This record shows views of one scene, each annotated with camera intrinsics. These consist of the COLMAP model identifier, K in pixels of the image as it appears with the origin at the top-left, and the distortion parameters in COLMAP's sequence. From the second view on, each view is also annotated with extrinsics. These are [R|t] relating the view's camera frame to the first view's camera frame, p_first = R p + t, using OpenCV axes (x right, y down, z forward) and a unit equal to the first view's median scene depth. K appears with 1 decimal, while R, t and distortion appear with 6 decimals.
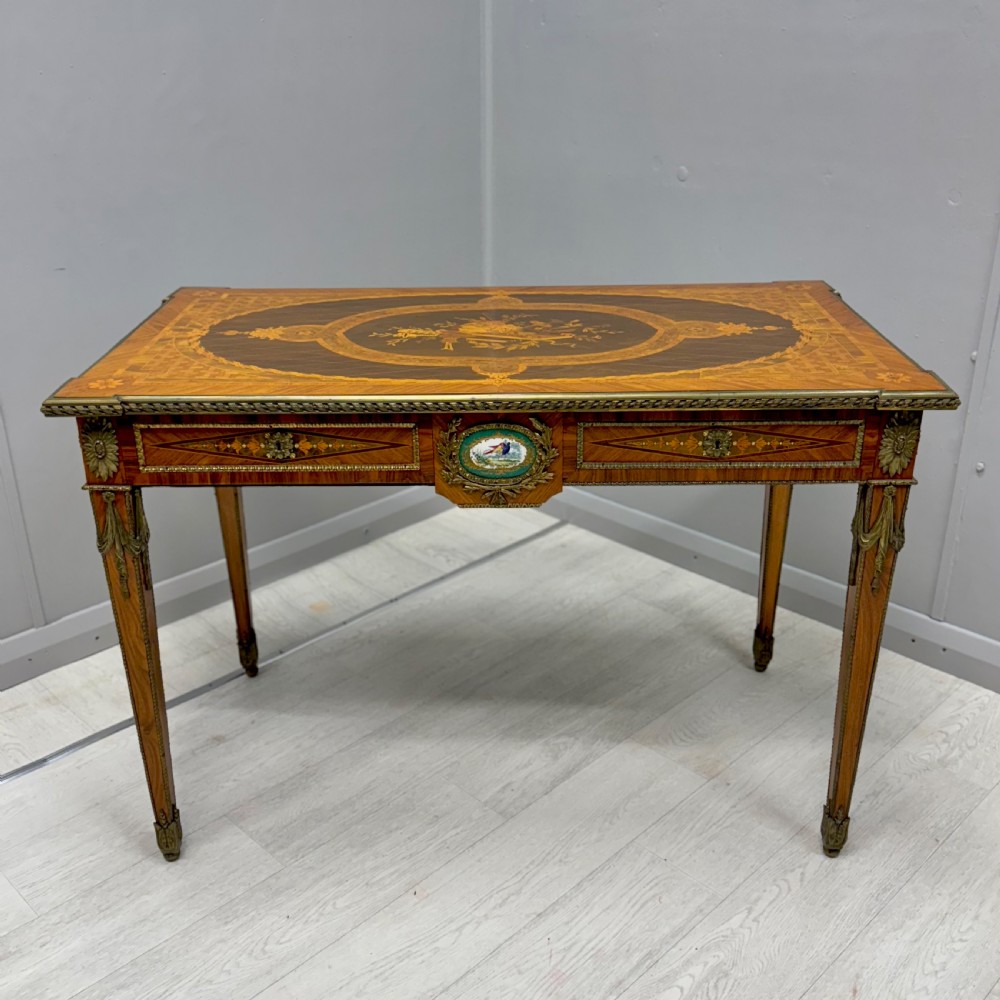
lens RADIAL K [[1126.8, 0, 494.8], [0, 1126.8, 496.2], [0, 0, 1]] dist [0.094812, 0.000000]
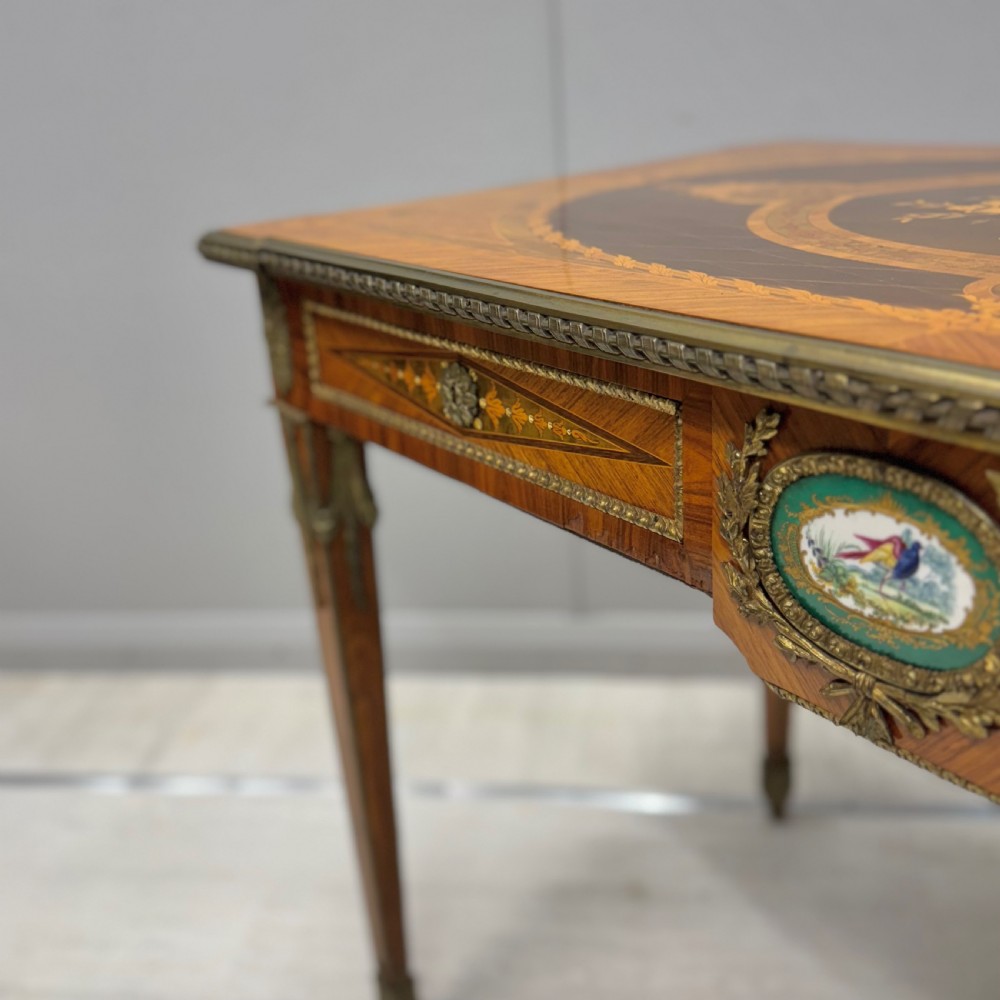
lens RADIAL K [[1078.8, 0, 507.3], [0, 1078.8, 490.4], [0, 0, 1]] dist [0.085107, 0.000000]
pose [[0.608566, 0.264926, -0.747971, 0.135923], [-0.275145, 0.954591, 0.114246, -0.057600], [0.744273, 0.136274, 0.653825, 0.686680]]
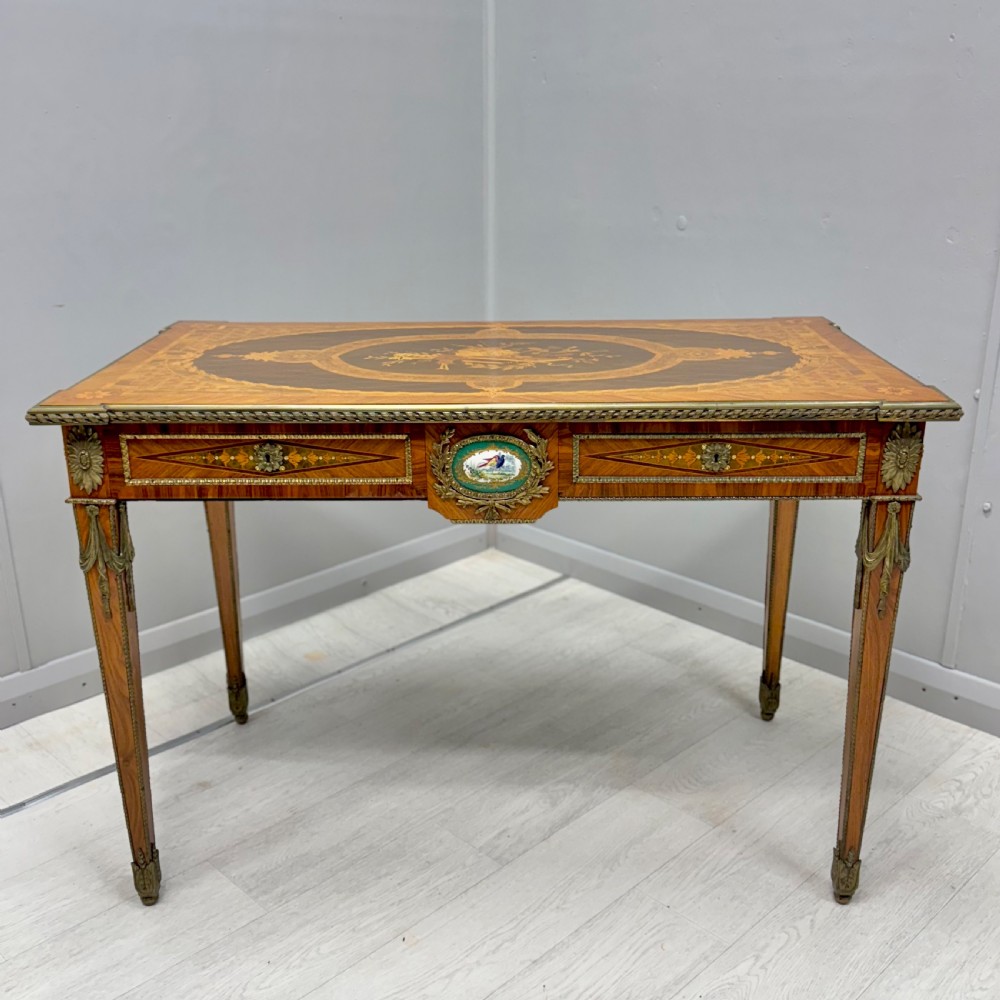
lens RADIAL K [[1126.8, 0, 500.8], [0, 1126.8, 502.9], [0, 0, 1]] dist [0.094812, 0.000000]
pose [[0.999987, 0.004442, -0.002639, 0.012112], [-0.004636, 0.996886, -0.078715, 0.064927], [0.002281, 0.078727, 0.996894, 0.025346]]
